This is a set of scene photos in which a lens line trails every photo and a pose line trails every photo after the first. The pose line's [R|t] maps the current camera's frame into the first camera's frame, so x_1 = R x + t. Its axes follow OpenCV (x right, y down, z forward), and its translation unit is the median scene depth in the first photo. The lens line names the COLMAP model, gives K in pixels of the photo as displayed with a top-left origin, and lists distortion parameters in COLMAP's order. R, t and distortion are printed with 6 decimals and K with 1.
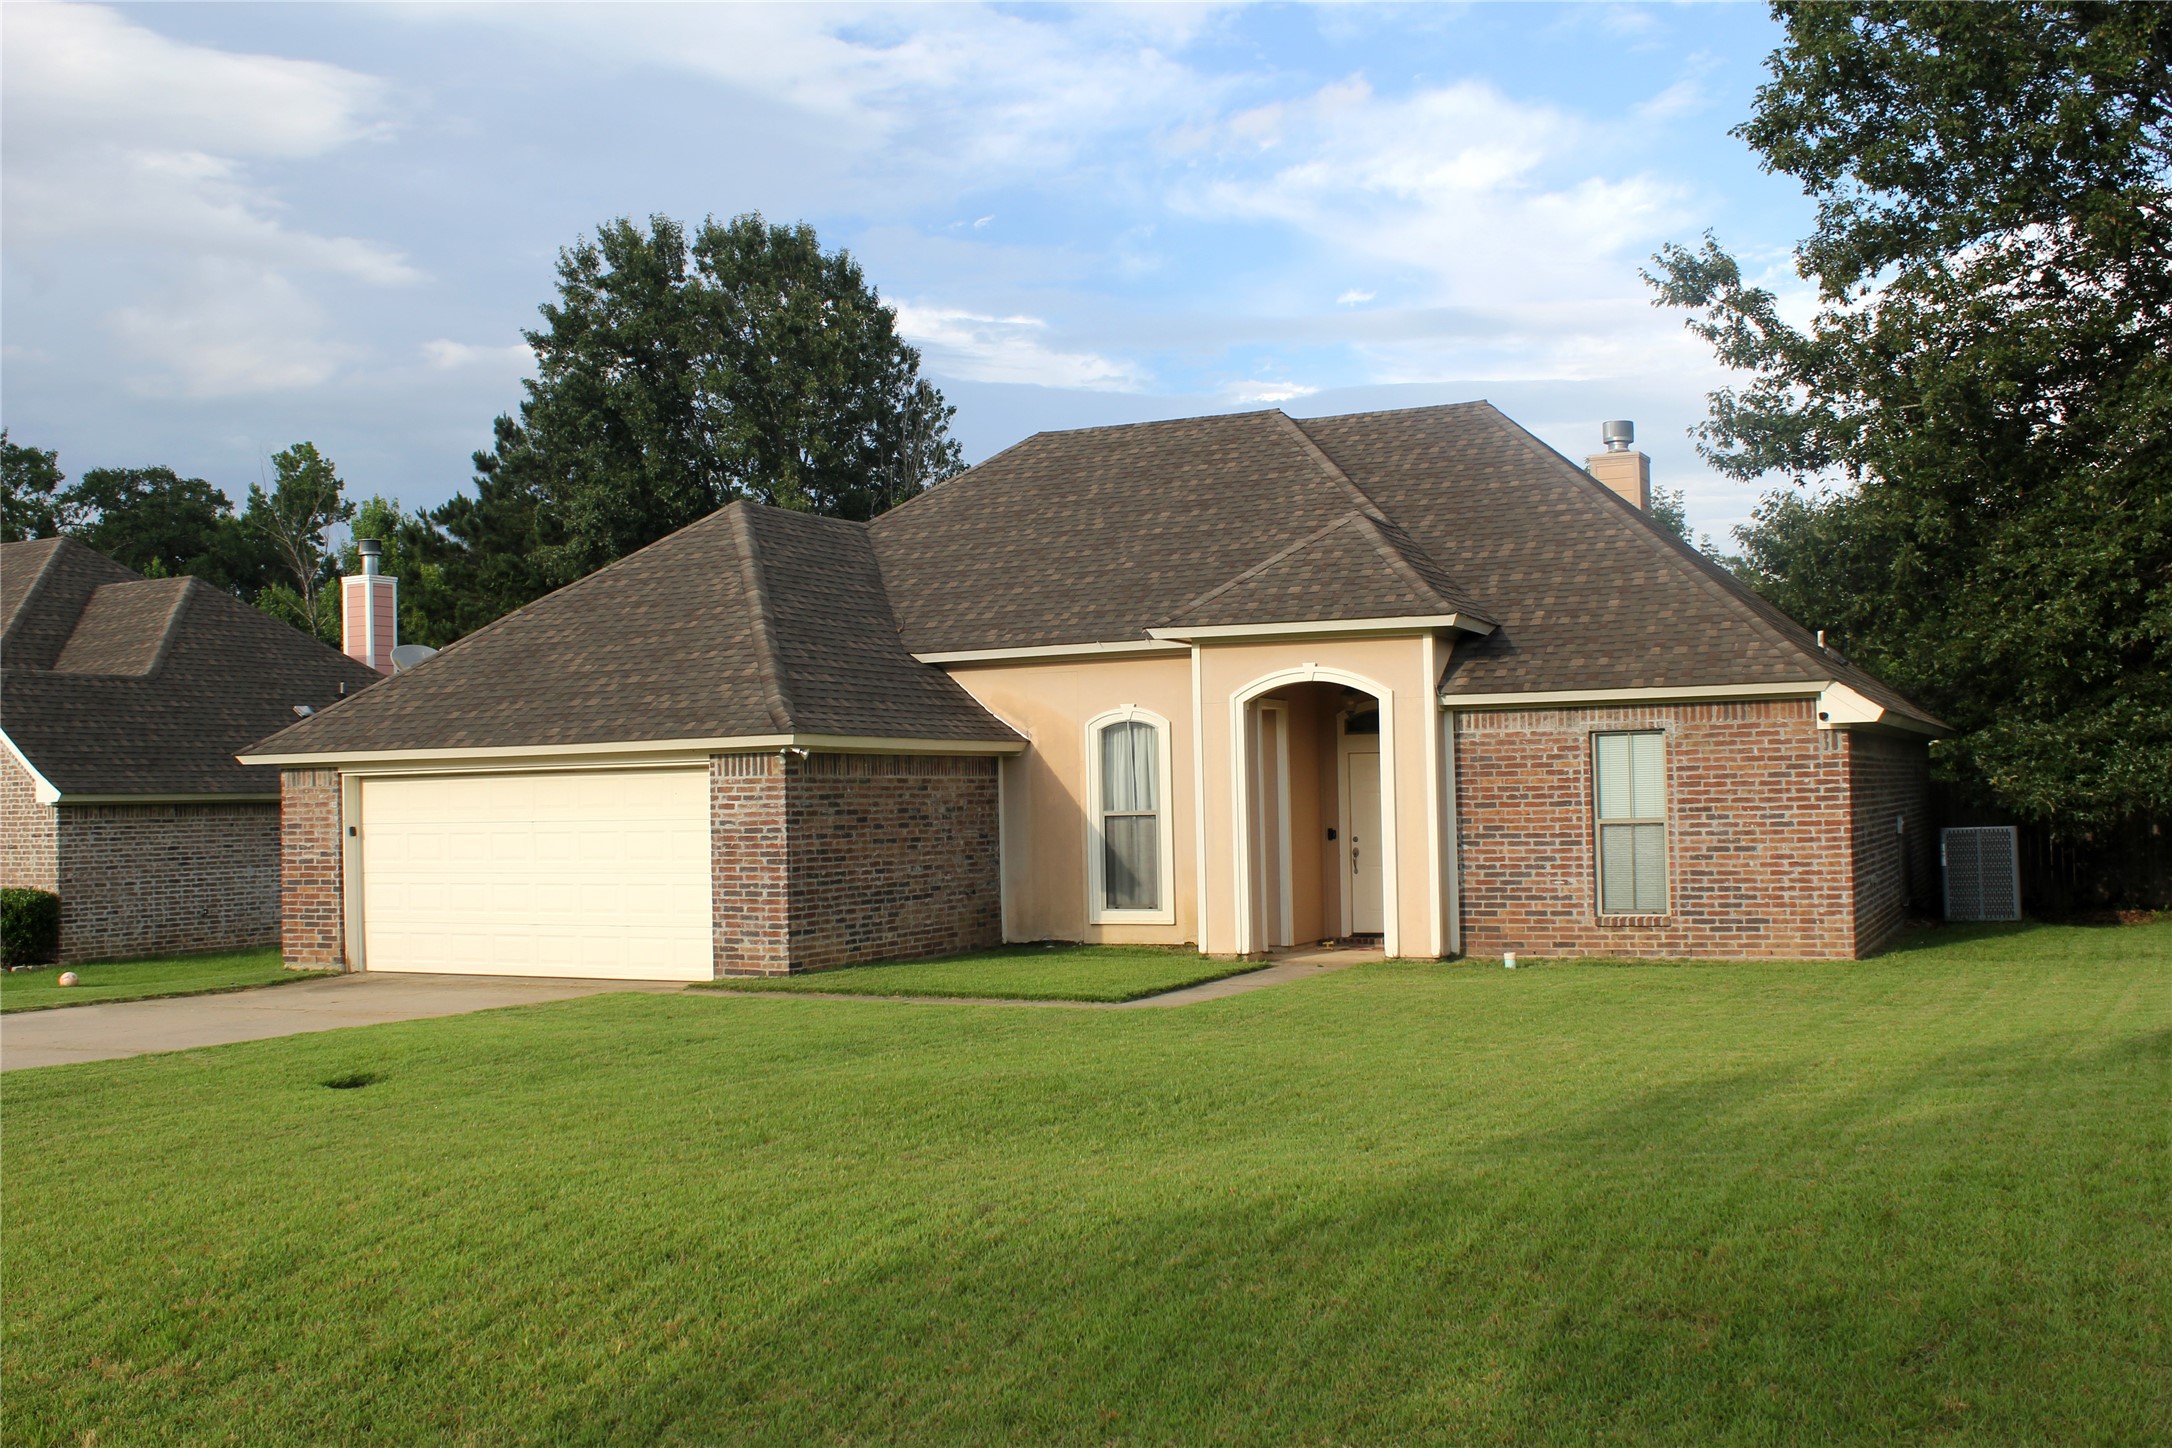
lens RADIAL K [[2115.4, 0, 1085.9], [0, 2115.4, 723.7], [0, 0, 1]] dist [-0.087388, 0.000000]
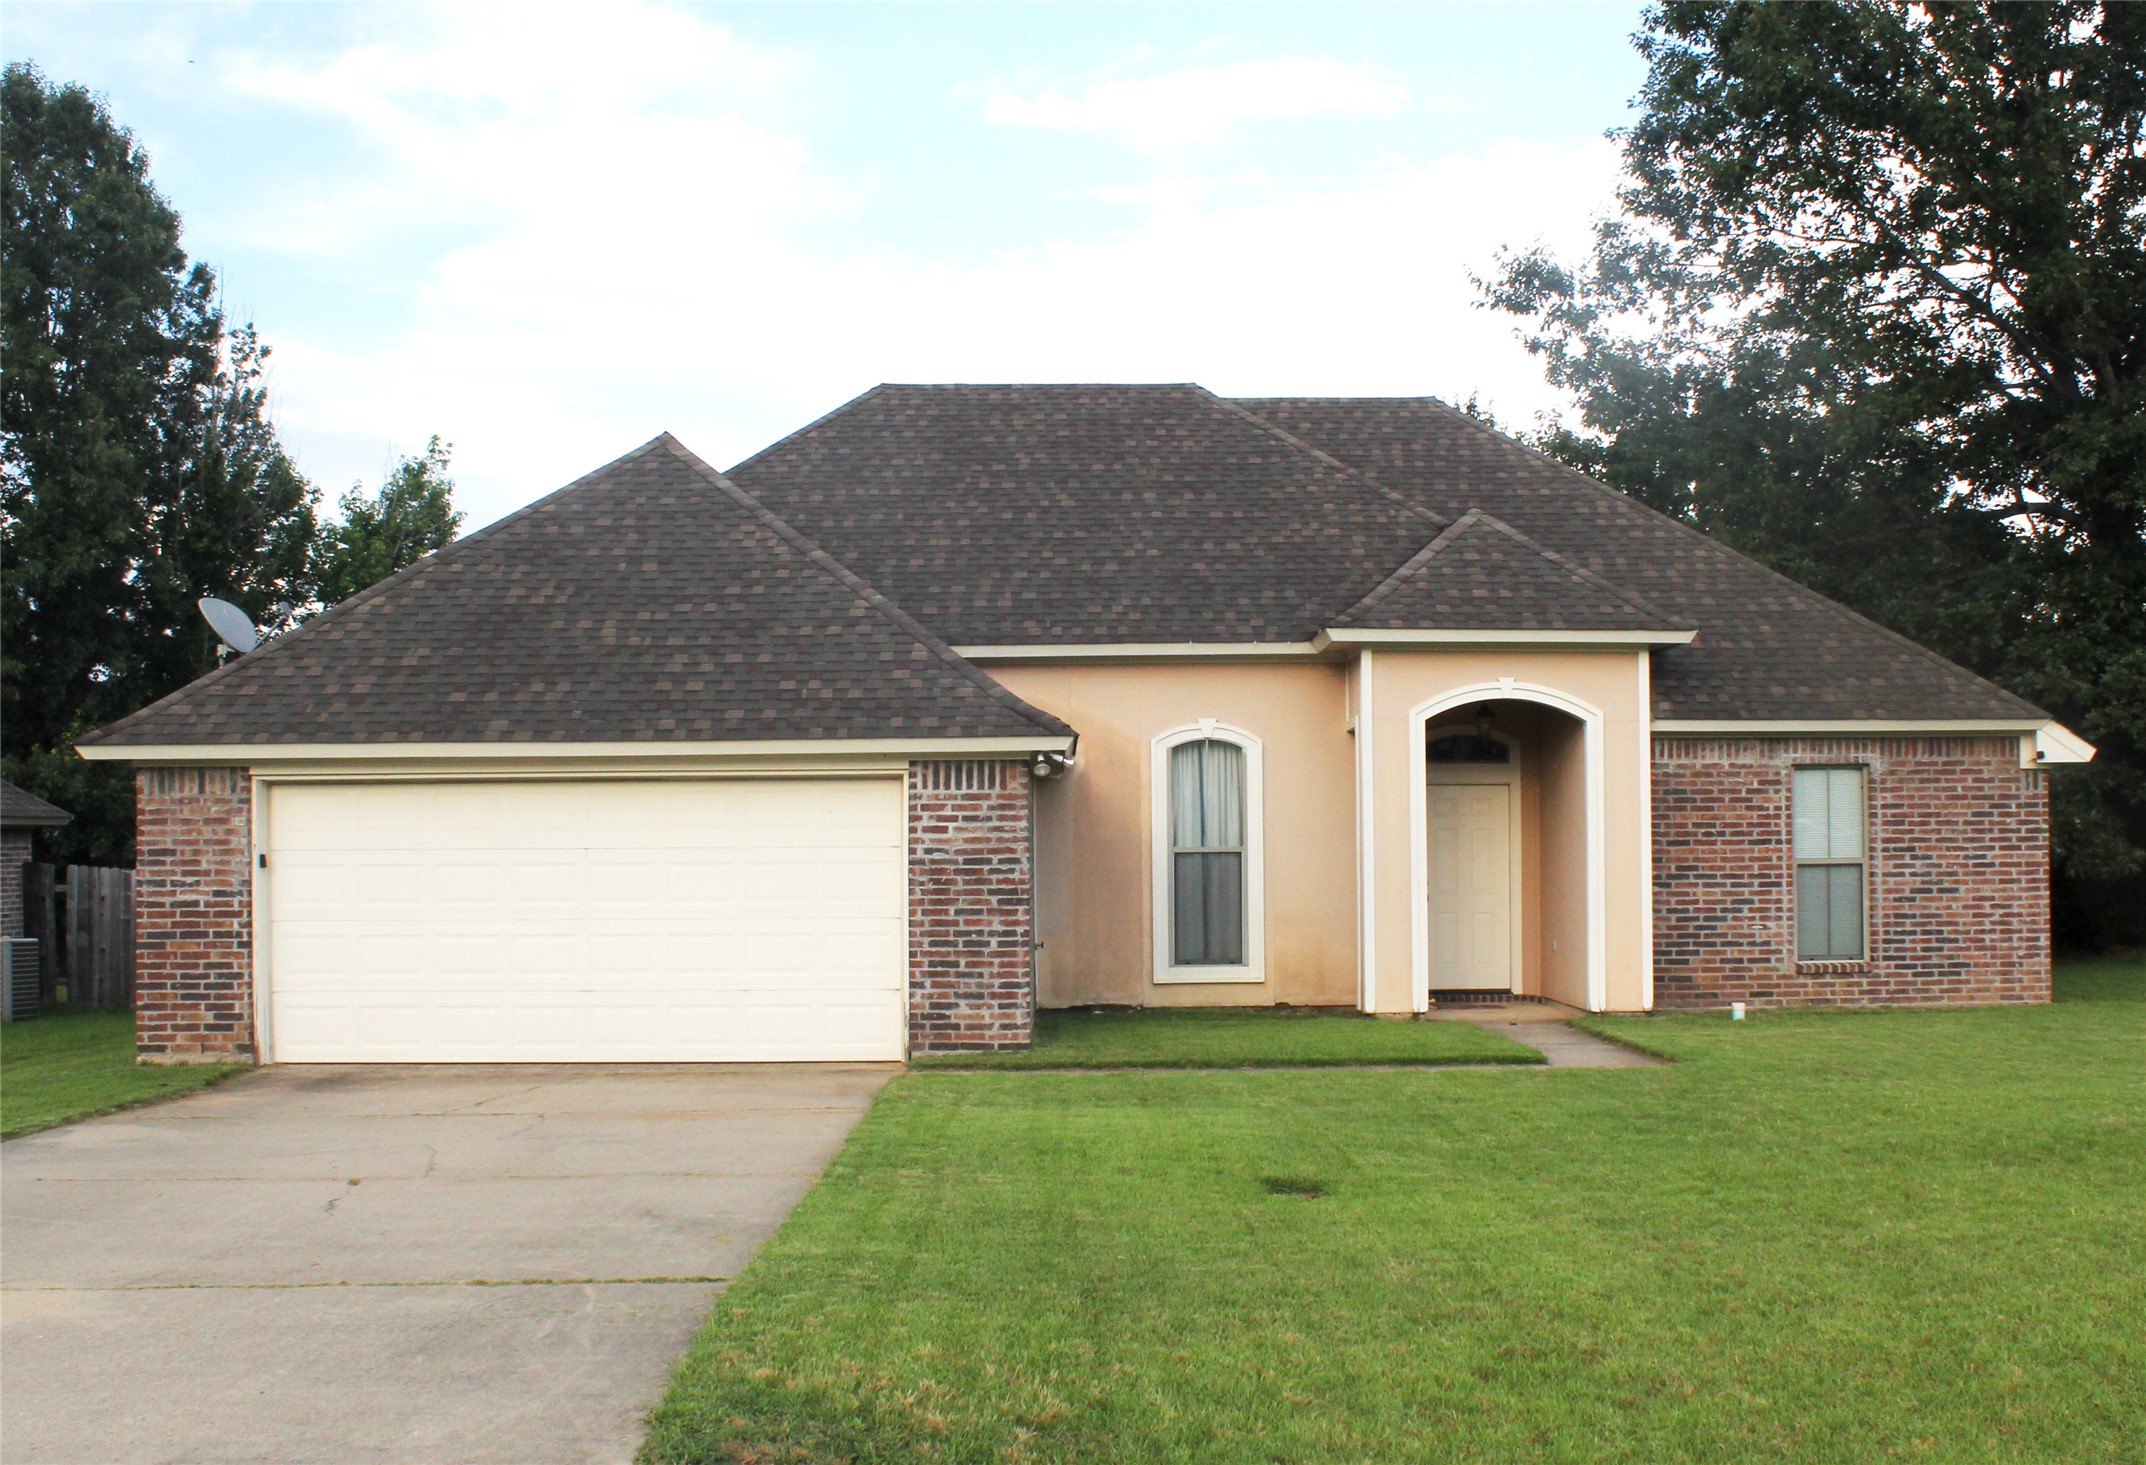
lens RADIAL K [[2472.6, 0, 1077.0], [0, 2472.6, 787.3], [0, 0, 1]] dist [-0.109712, 0.000000]
pose [[0.886418, 0.025058, 0.462206, -0.541612], [-0.026441, 0.999644, -0.003486, 0.025741], [-0.462129, -0.009131, 0.886766, 0.184069]]
